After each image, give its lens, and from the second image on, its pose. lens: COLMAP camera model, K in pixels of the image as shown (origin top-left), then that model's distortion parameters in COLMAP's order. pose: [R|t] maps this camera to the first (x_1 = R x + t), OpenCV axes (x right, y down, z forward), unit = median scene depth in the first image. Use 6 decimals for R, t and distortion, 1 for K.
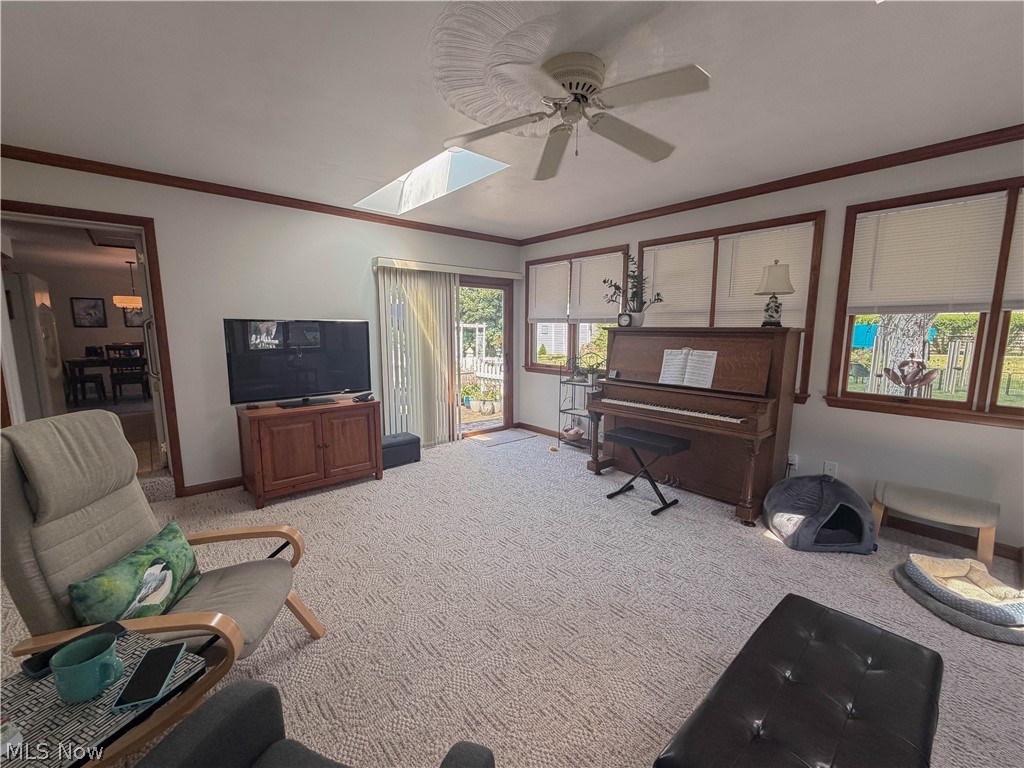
lens RADIAL K [[427.7, 0, 512.0], [0, 427.7, 384.0], [0, 0, 1]] dist [0.001298, 0.000075]
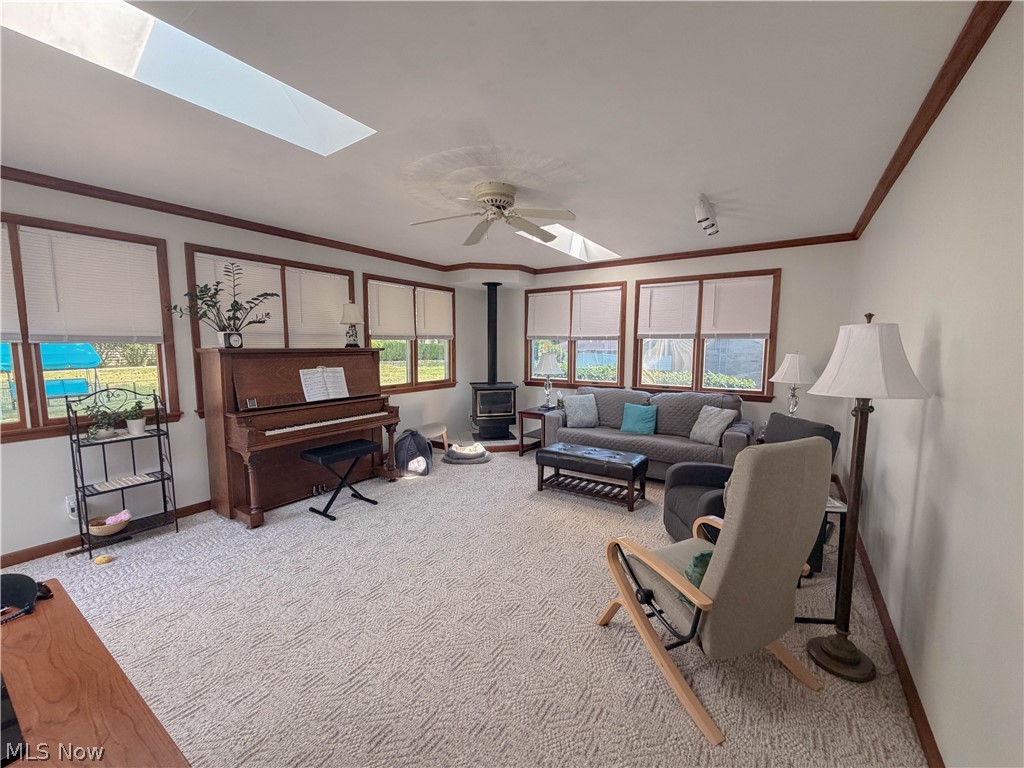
lens RADIAL K [[410.8, 0, 512.0], [0, 410.8, 384.0], [0, 0, 1]] dist [0.000471, 0.000026]
pose [[-0.260465, -0.092353, 0.961056, -0.817946], [0.128653, 0.983218, 0.129350, -0.121156], [-0.956873, 0.157334, -0.244212, 0.837424]]
